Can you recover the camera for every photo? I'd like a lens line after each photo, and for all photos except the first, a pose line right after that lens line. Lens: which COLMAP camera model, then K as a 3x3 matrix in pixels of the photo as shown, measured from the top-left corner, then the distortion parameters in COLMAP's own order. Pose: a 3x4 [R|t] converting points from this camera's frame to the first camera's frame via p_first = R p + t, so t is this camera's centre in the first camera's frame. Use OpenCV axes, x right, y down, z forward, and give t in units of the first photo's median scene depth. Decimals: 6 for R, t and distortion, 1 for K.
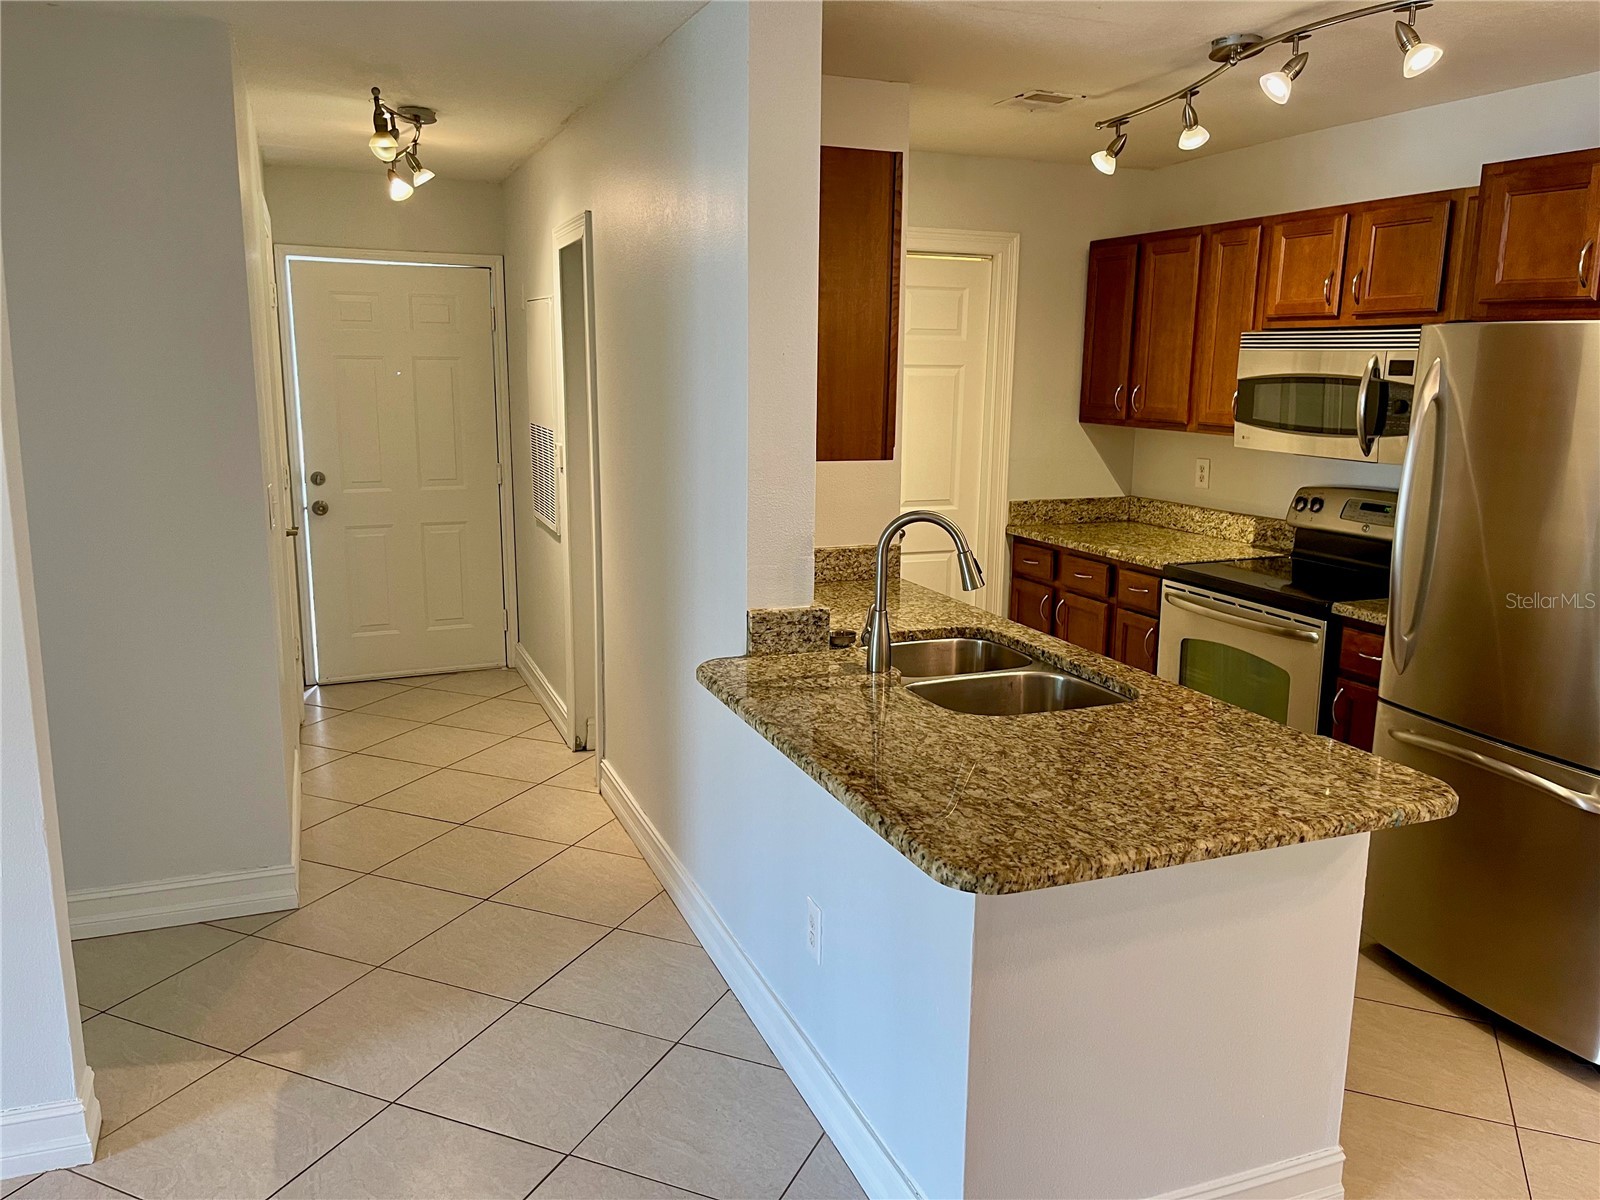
lens RADIAL K [[1204.3, 0, 800.0], [0, 1204.3, 600.0], [0, 0, 1]] dist [0.039636, -0.060019]
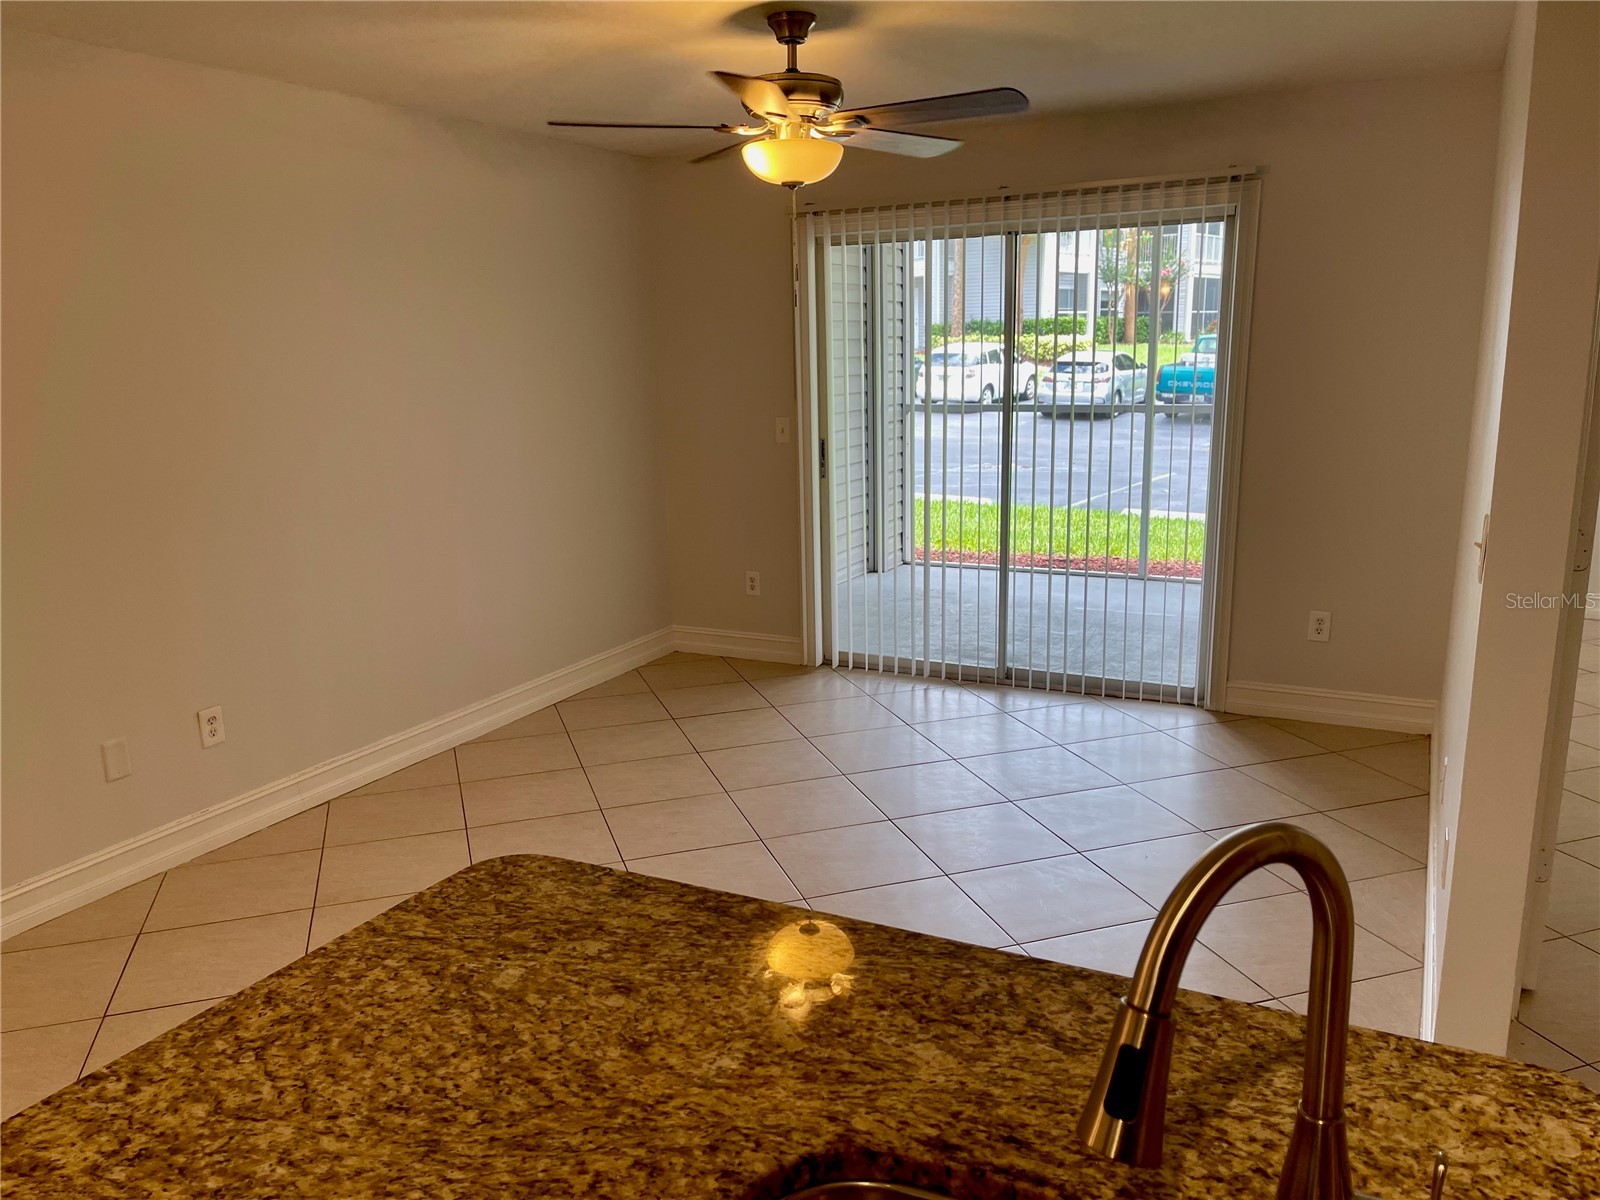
lens RADIAL K [[1200.5, 0, 792.4], [0, 1200.5, 619.9], [0, 0, 1]] dist [0.082801, -0.118874]
pose [[-0.753639, 0.152369, -0.639384, 0.267459], [-0.114105, 0.927661, 0.355562, -0.155640], [0.647308, 0.340922, -0.681736, 0.831444]]
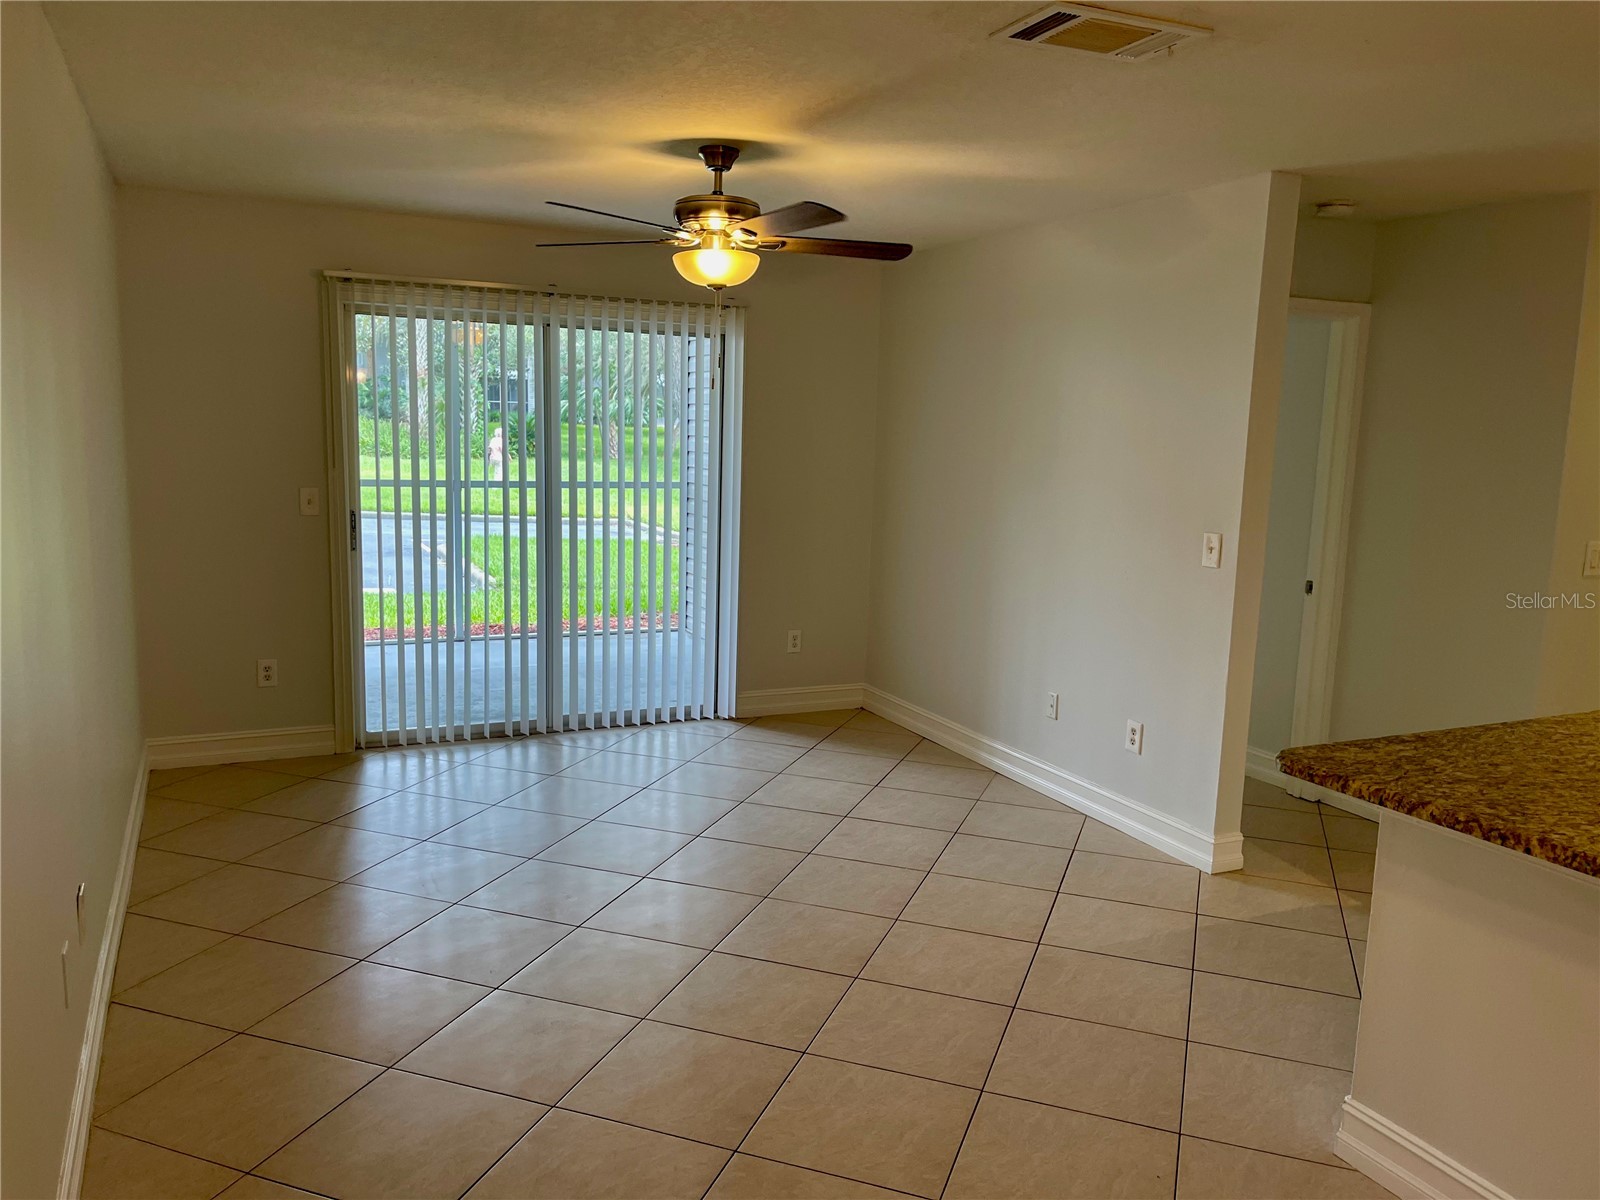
lens RADIAL K [[1200.5, 0, 792.4], [0, 1200.5, 619.9], [0, 0, 1]] dist [0.082801, -0.118874]
pose [[0.060380, 0.146928, -0.987303, 0.747780], [-0.218739, 0.967013, 0.130531, -0.000805], [0.973913, 0.208080, 0.090527, 0.111391]]
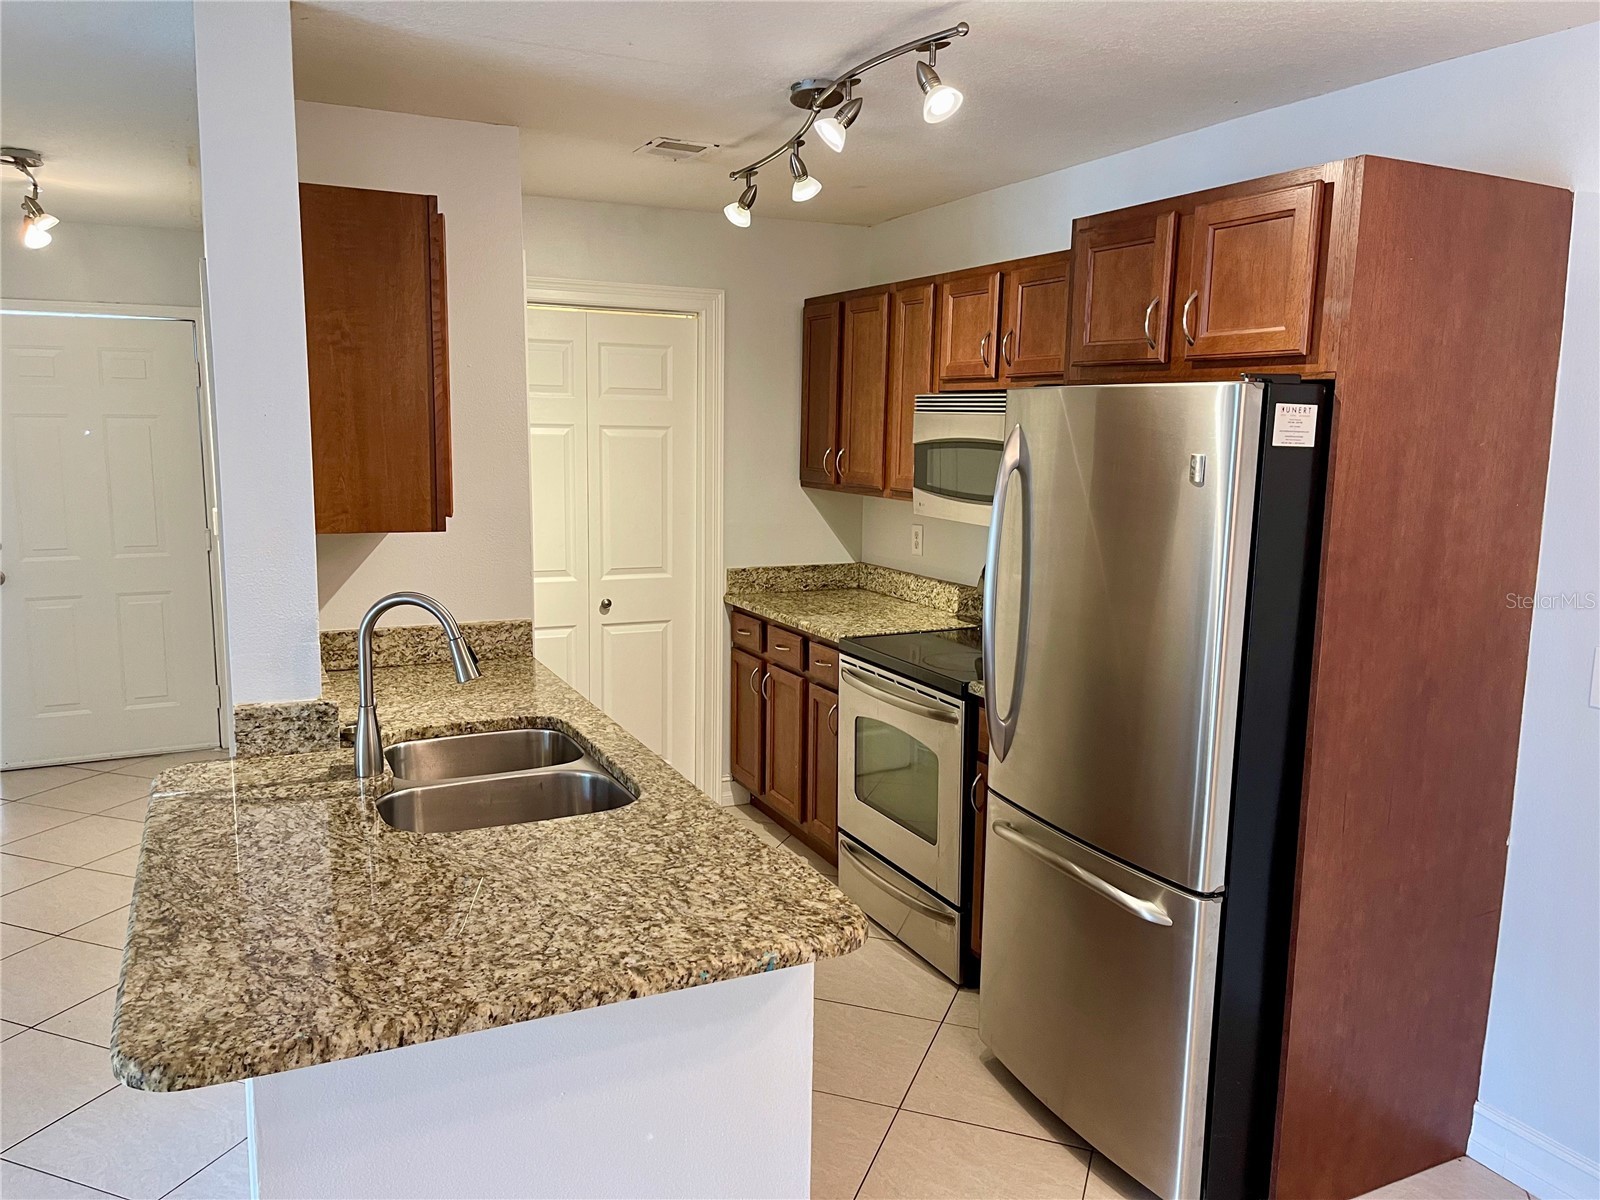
lens RADIAL K [[1207.2, 0, 800.0], [0, 1207.2, 600.0], [0, 0, 1]] dist [0.053201, -0.076790]
pose [[0.998012, -0.006259, 0.062706, 0.251122], [0.009148, 0.998904, -0.045894, -0.019113], [-0.062350, 0.046377, 0.996976, 0.073005]]
